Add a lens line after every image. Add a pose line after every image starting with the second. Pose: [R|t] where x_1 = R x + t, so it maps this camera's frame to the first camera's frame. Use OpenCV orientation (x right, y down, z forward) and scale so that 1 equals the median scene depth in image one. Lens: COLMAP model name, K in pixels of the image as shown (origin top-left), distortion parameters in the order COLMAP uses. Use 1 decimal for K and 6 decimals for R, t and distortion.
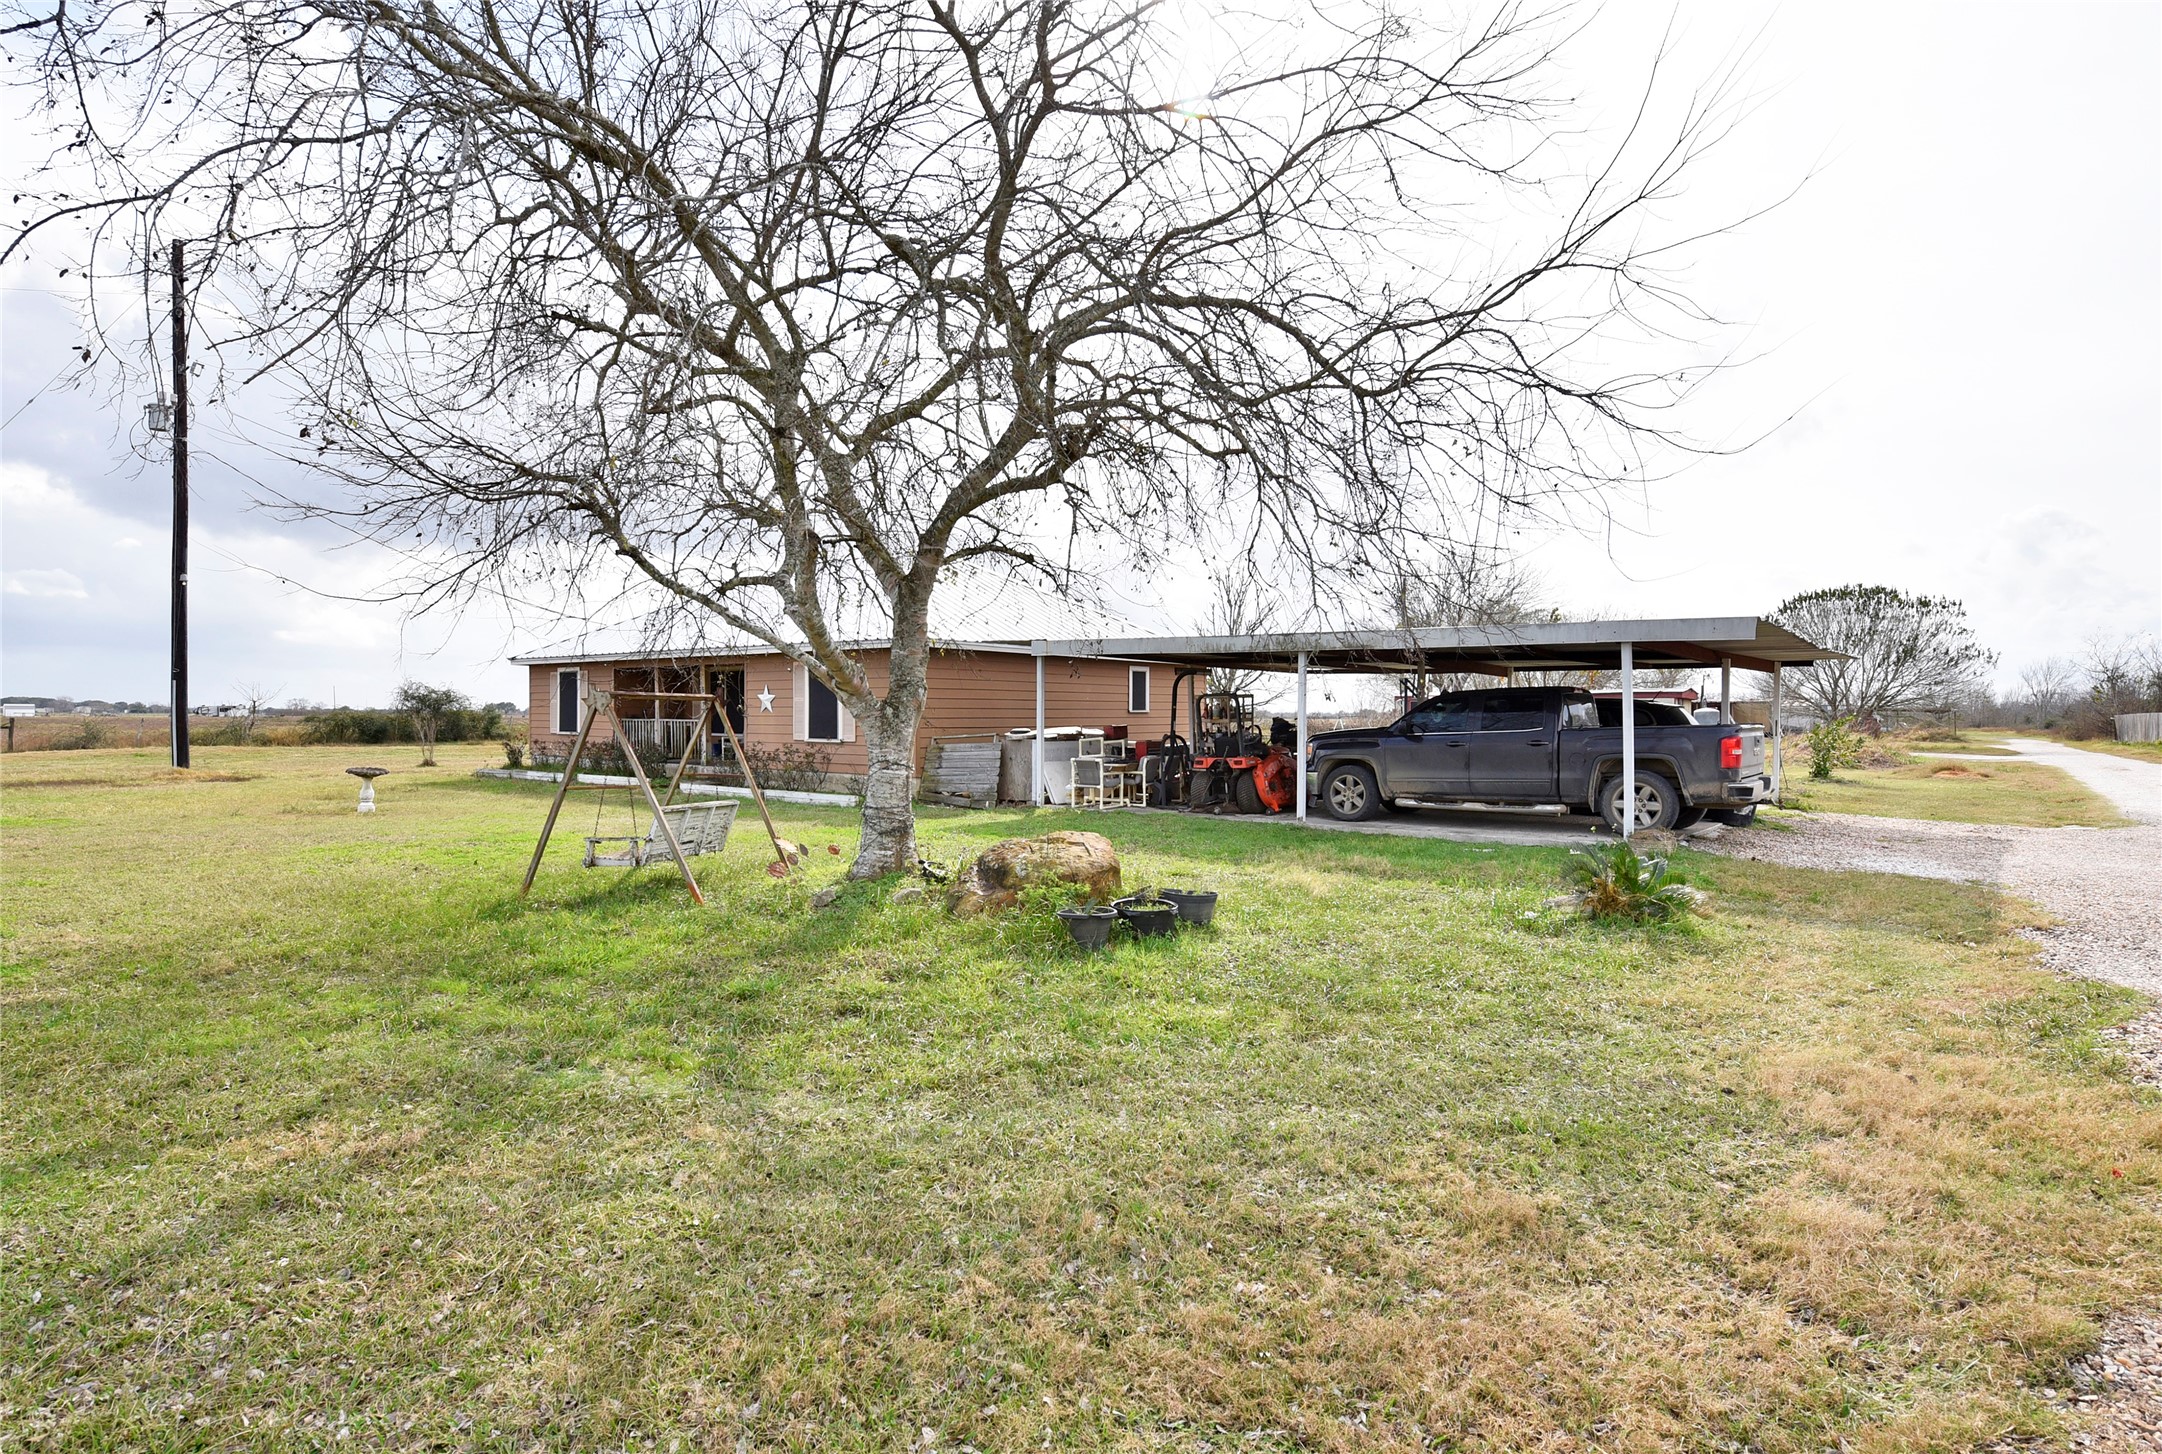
lens RADIAL K [[1096.1, 0, 1083.6], [0, 1096.1, 728.3], [0, 0, 1]] dist [-0.003646, 0.000692]
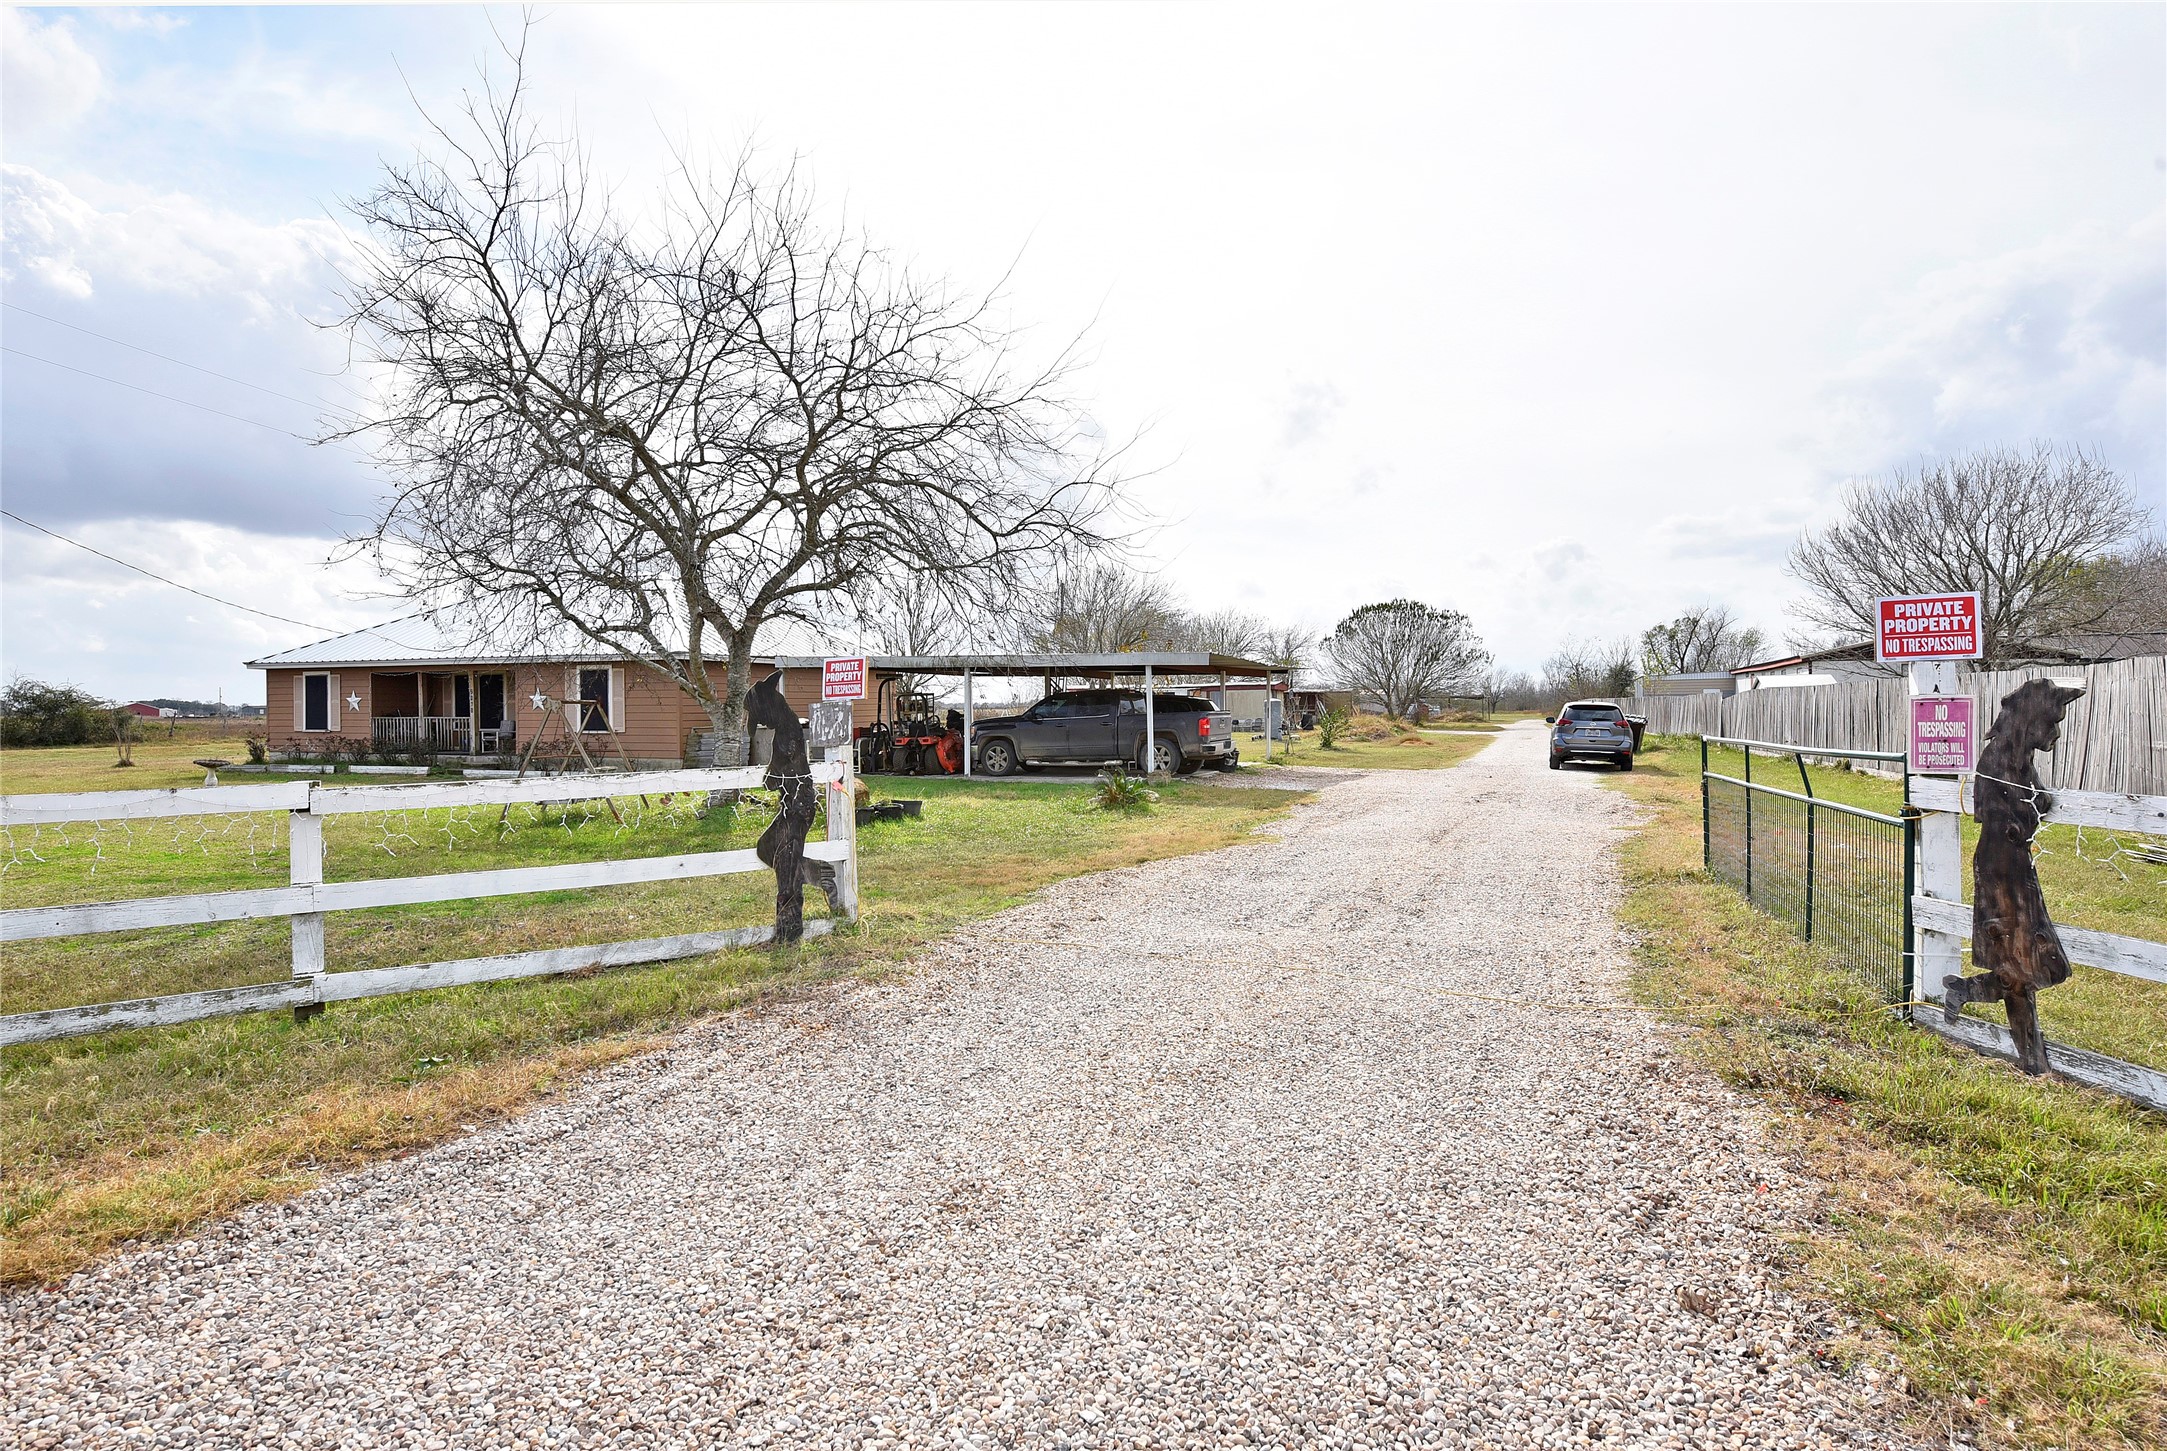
lens RADIAL K [[1098.6, 0, 1099.1], [0, 1098.6, 689.6], [0, 0, 1]] dist [-0.003646, 0.000692]
pose [[0.952419, -0.005522, 0.304741, -0.090304], [0.013892, 0.999583, -0.025304, 0.003082], [-0.304474, 0.028334, 0.952099, -0.504982]]
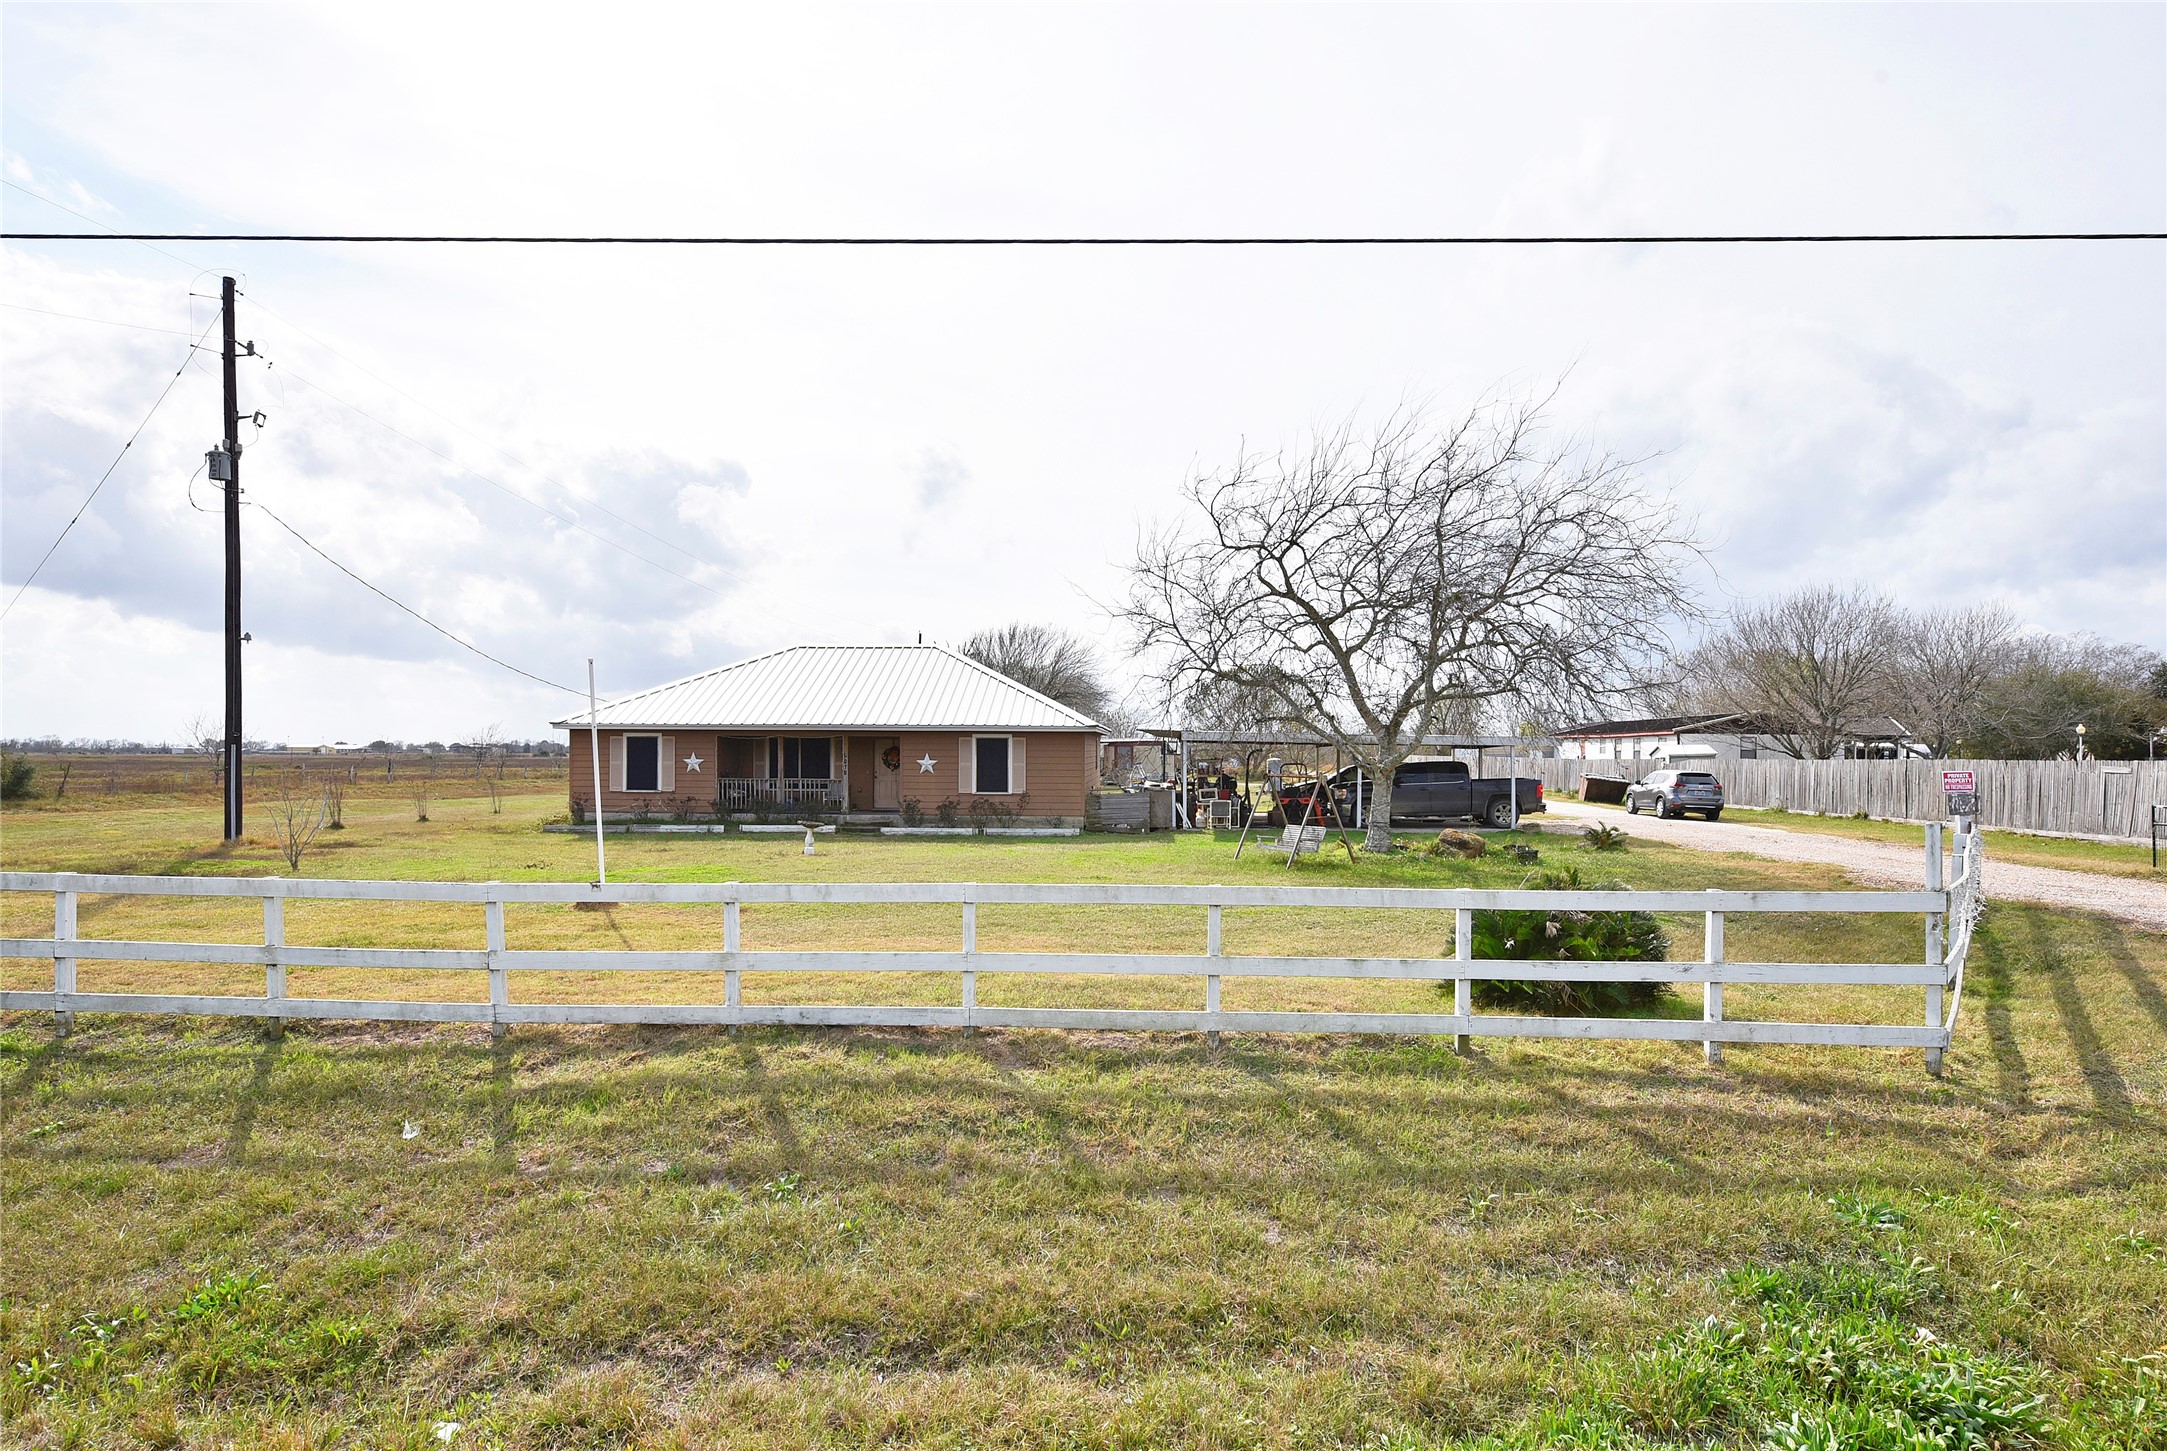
lens RADIAL K [[1176.0, 0, 1091.5], [0, 1176.0, 740.7], [0, 0, 1]] dist [0.005314, -0.000411]
pose [[0.817953, 0.004105, 0.575271, -1.330097], [0.007126, 0.999826, -0.017267, -0.039412], [-0.575242, 0.018223, 0.817781, -0.438270]]
